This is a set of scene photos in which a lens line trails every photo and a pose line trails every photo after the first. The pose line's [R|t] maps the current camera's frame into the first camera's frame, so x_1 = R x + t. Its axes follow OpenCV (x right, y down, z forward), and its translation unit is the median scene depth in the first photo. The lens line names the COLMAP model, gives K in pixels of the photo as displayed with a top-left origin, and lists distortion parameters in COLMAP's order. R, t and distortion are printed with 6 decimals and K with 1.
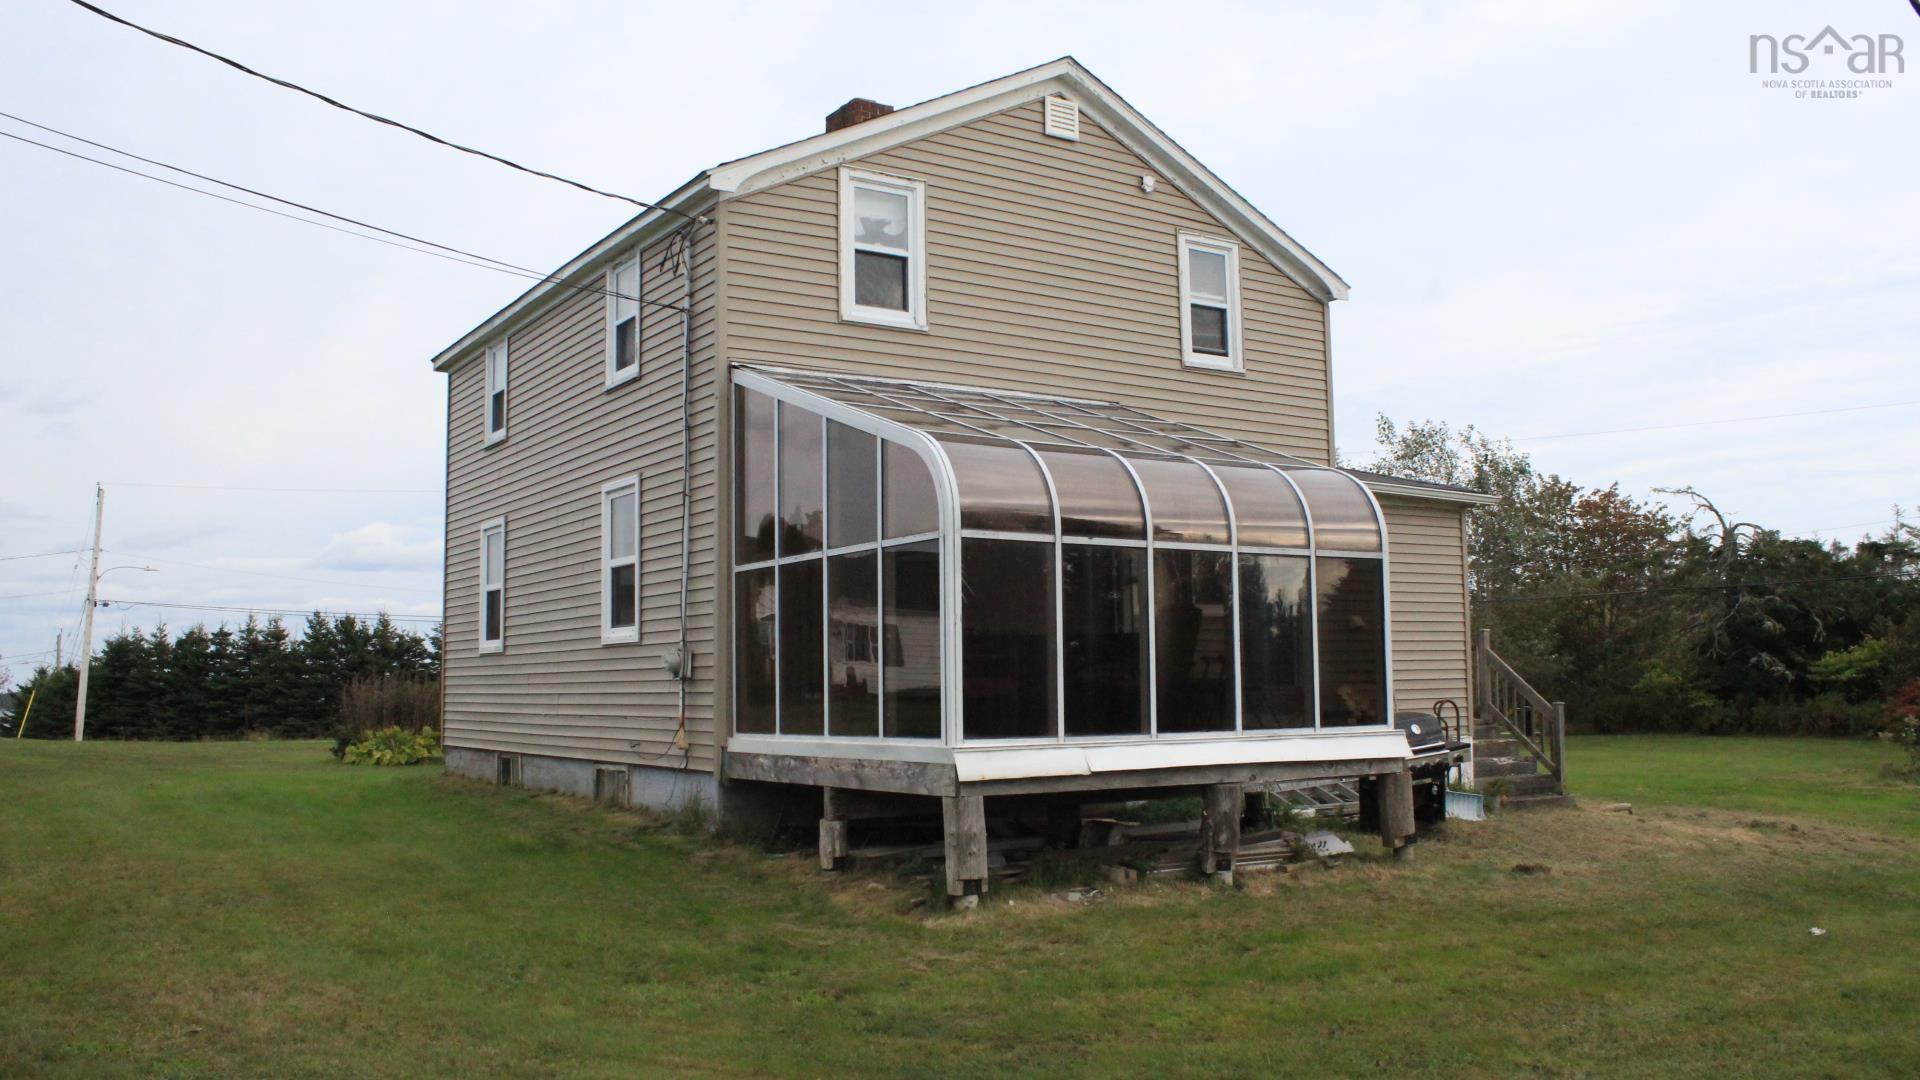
lens RADIAL K [[1570.0, 0, 965.1], [0, 1570.0, 562.7], [0, 0, 1]] dist [-0.120674, 0.001286]
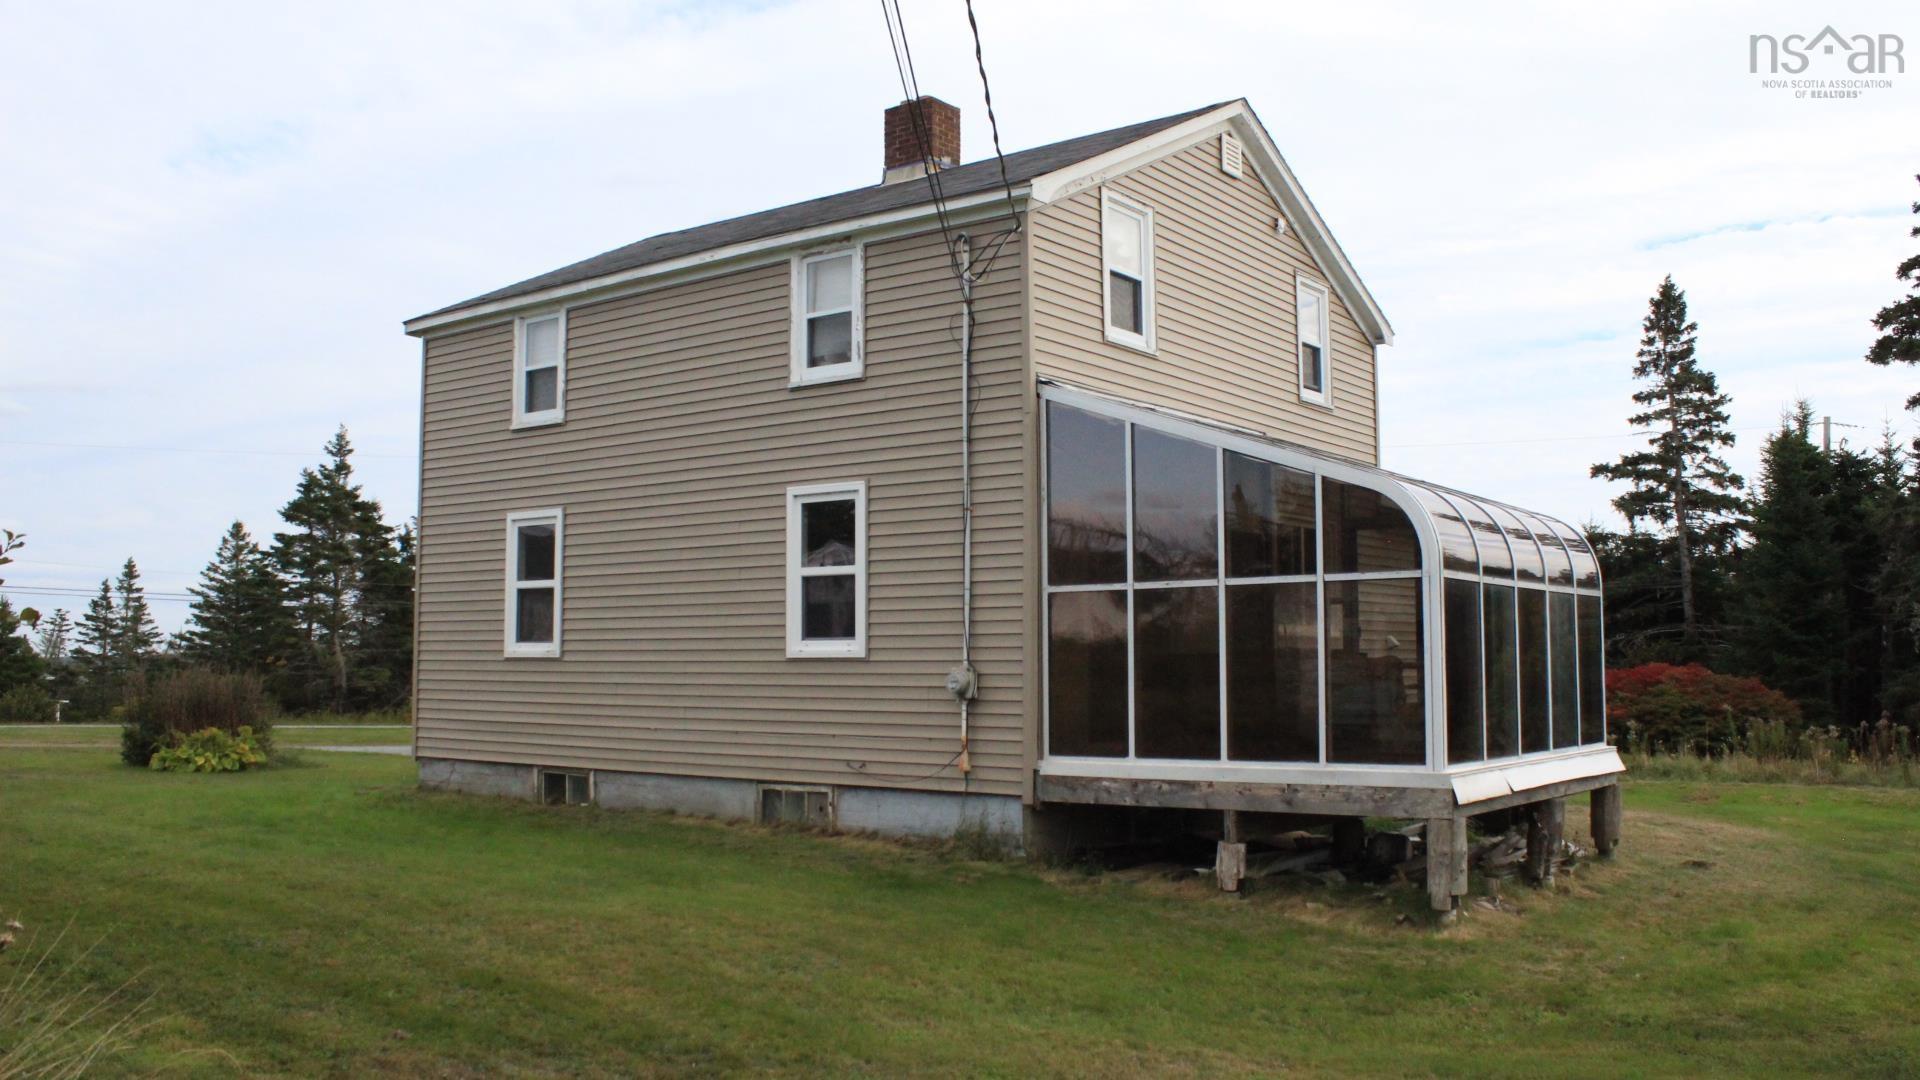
lens RADIAL K [[1607.2, 0, 982.3], [0, 1607.2, 543.3], [0, 0, 1]] dist [-0.137395, 0.003097]
pose [[0.938524, 0.037826, 0.343136, -0.493945], [-0.038148, 0.999255, -0.005813, -0.015983], [-0.343101, -0.007634, 0.939268, 0.060616]]
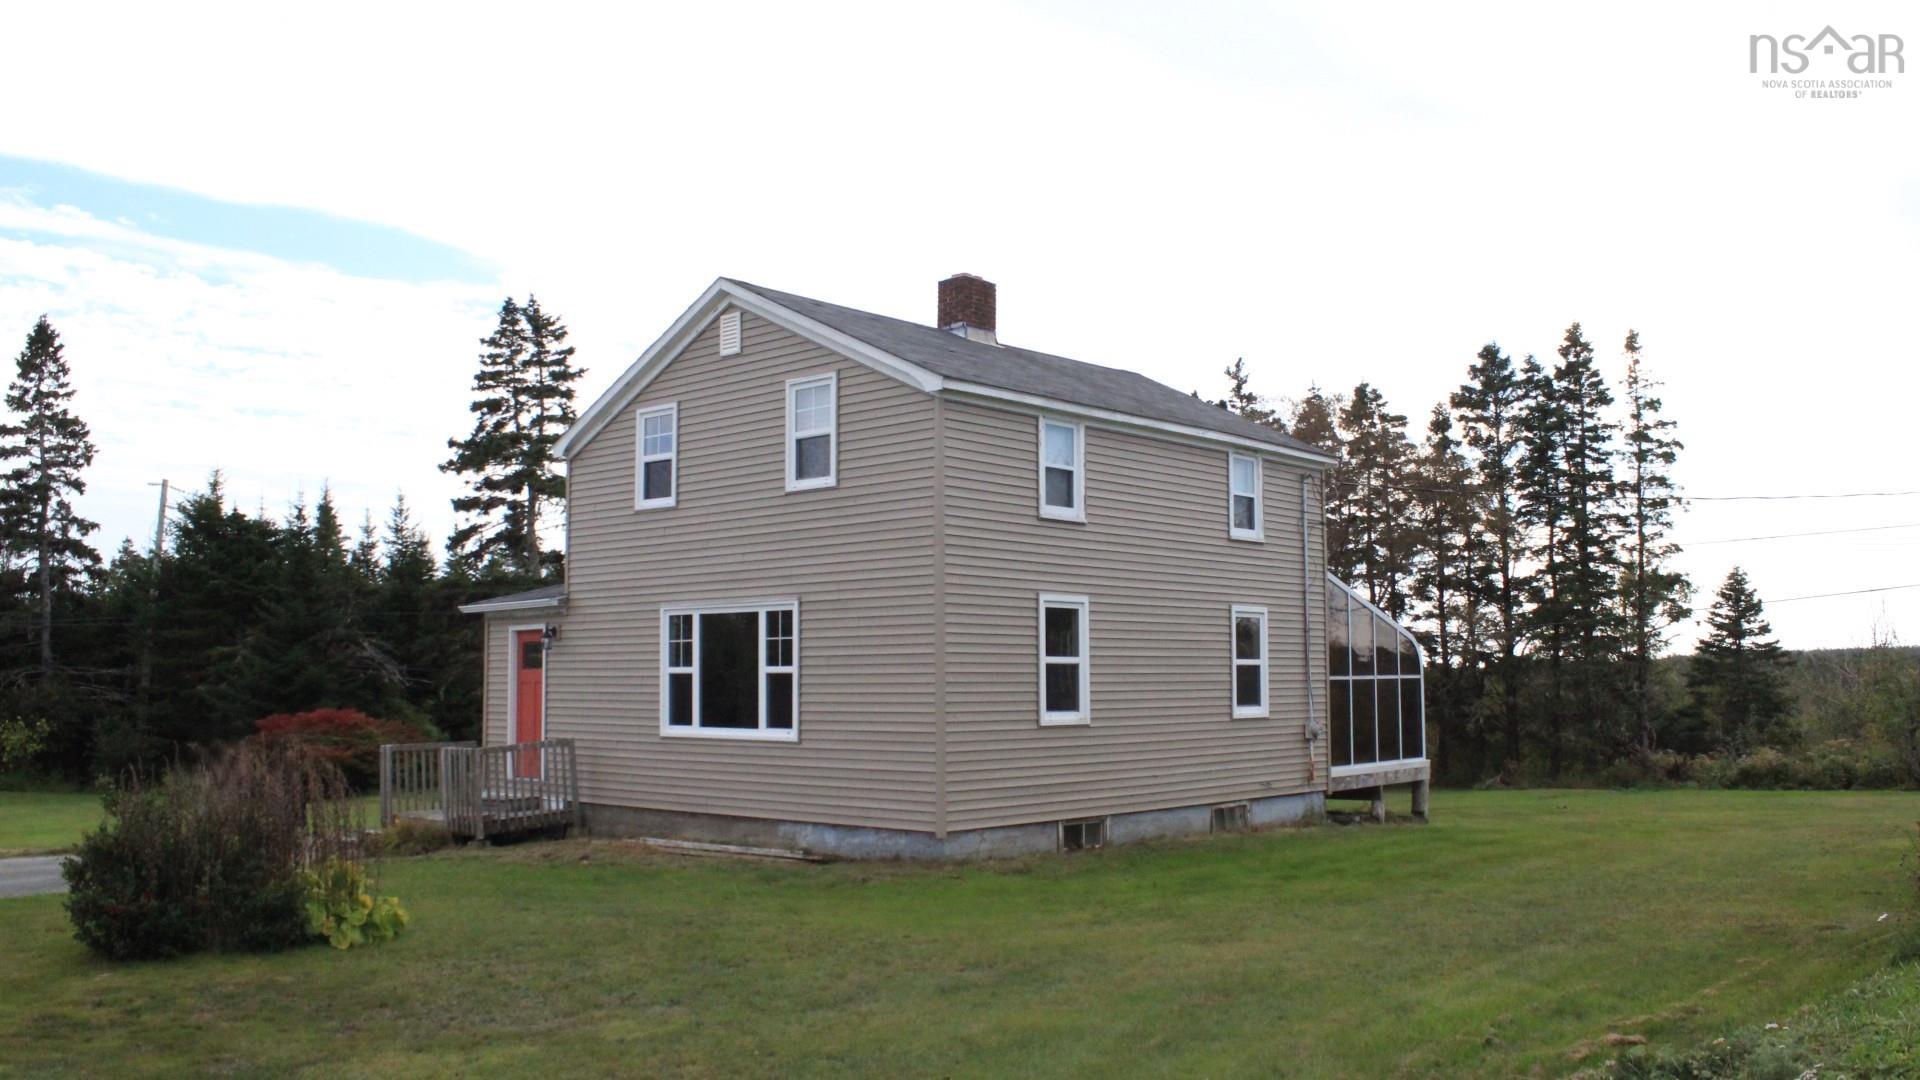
lens RADIAL K [[1607.2, 0, 982.3], [0, 1607.2, 543.3], [0, 0, 1]] dist [-0.137395, 0.003097]
pose [[-0.253328, 0.100117, 0.962186, -1.722253], [-0.065459, 0.990577, -0.120305, 0.091446], [-0.965163, -0.093460, -0.244387, 1.721788]]
